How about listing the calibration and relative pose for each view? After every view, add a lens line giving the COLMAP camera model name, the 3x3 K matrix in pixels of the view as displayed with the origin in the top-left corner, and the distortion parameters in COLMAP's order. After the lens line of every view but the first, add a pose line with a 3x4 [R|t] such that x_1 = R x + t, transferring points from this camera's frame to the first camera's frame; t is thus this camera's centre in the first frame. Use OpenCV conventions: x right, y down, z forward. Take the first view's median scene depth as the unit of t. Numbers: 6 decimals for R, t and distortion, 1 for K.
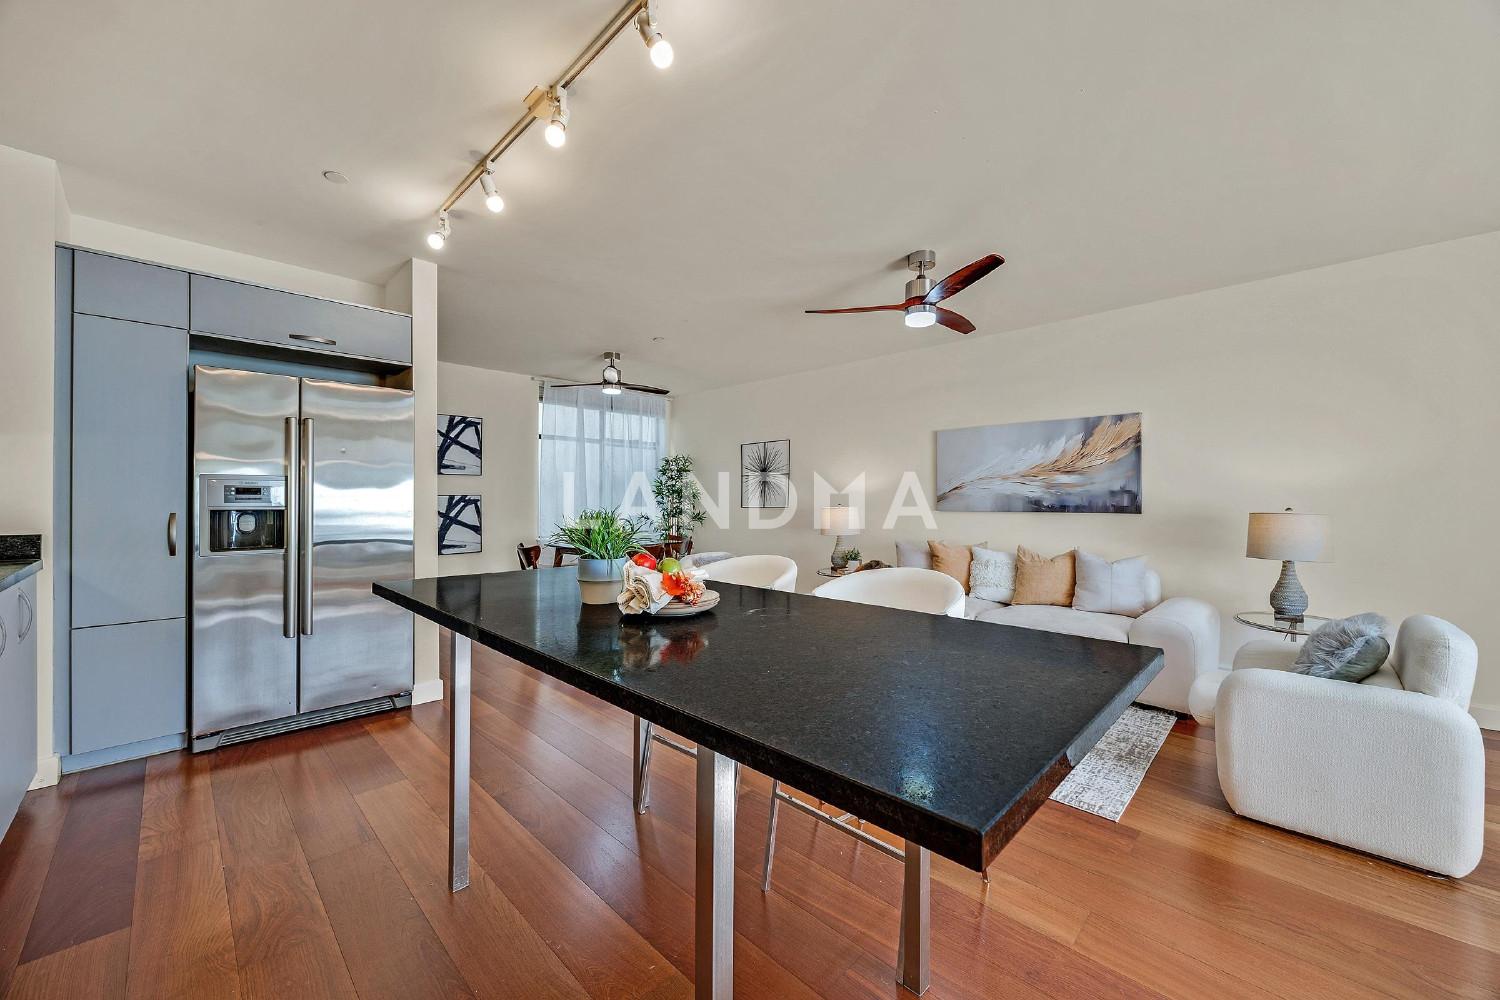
lens RADIAL K [[570.5, 0, 758.3], [0, 570.5, 498.6], [0, 0, 1]] dist [0.000405, -0.000374]
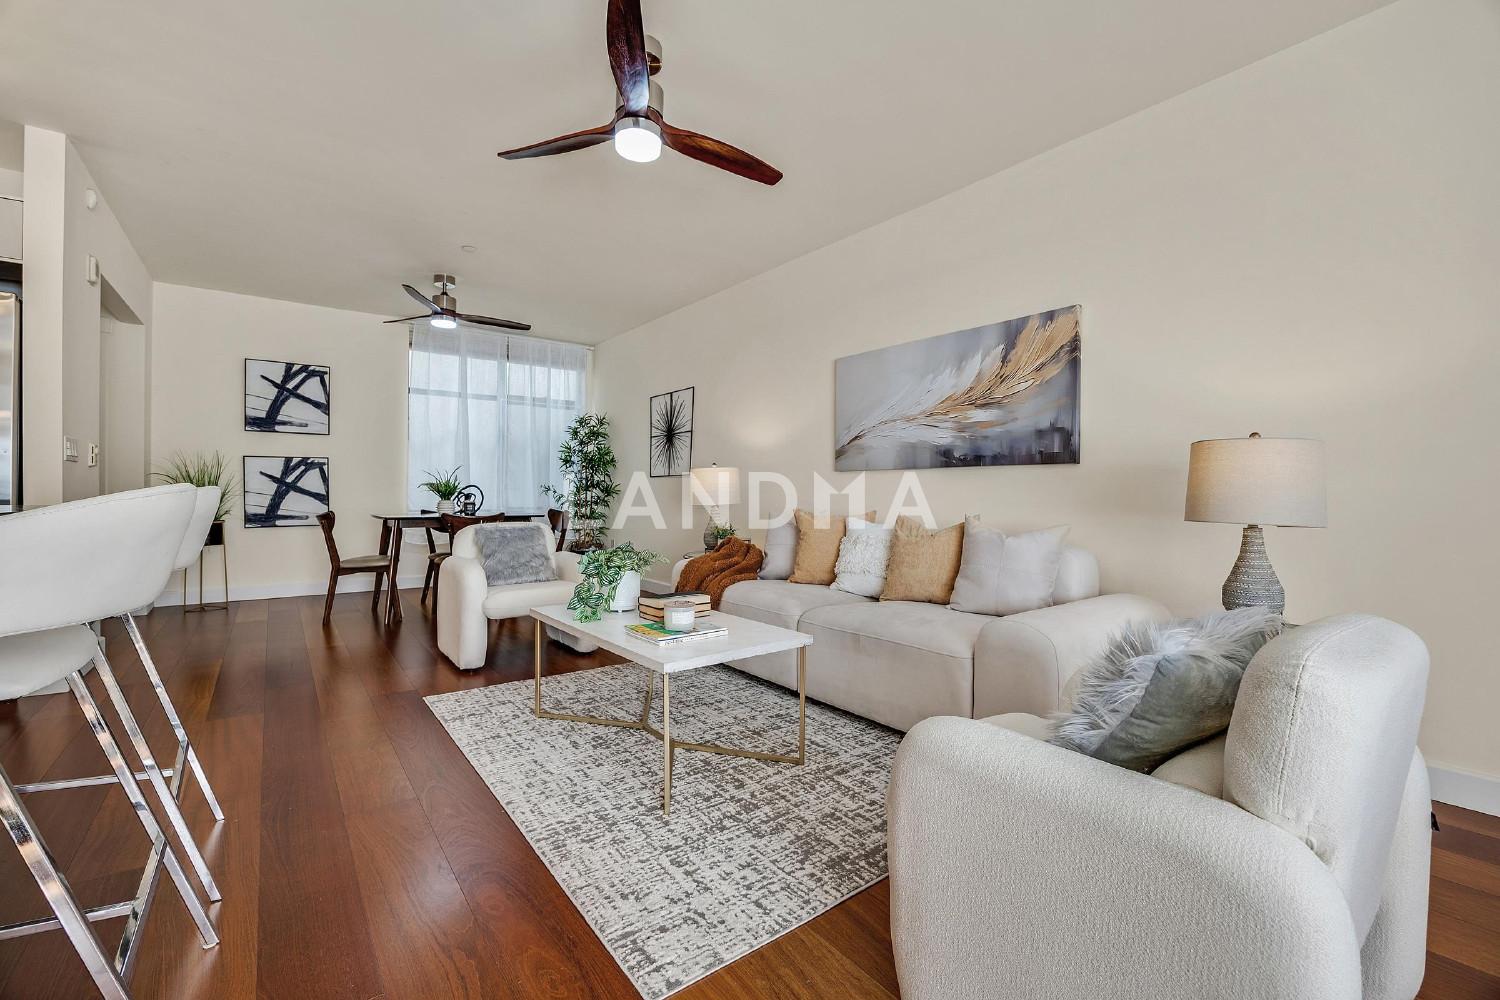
lens RADIAL K [[639.6, 0, 753.8], [0, 639.6, 493.6], [0, 0, 1]] dist [-0.011508, 0.000329]
pose [[0.989075, 0.006638, -0.147262, 0.360592], [-0.006340, 0.999977, 0.002498, 0.052407], [0.147275, -0.001537, 0.989094, 0.209765]]
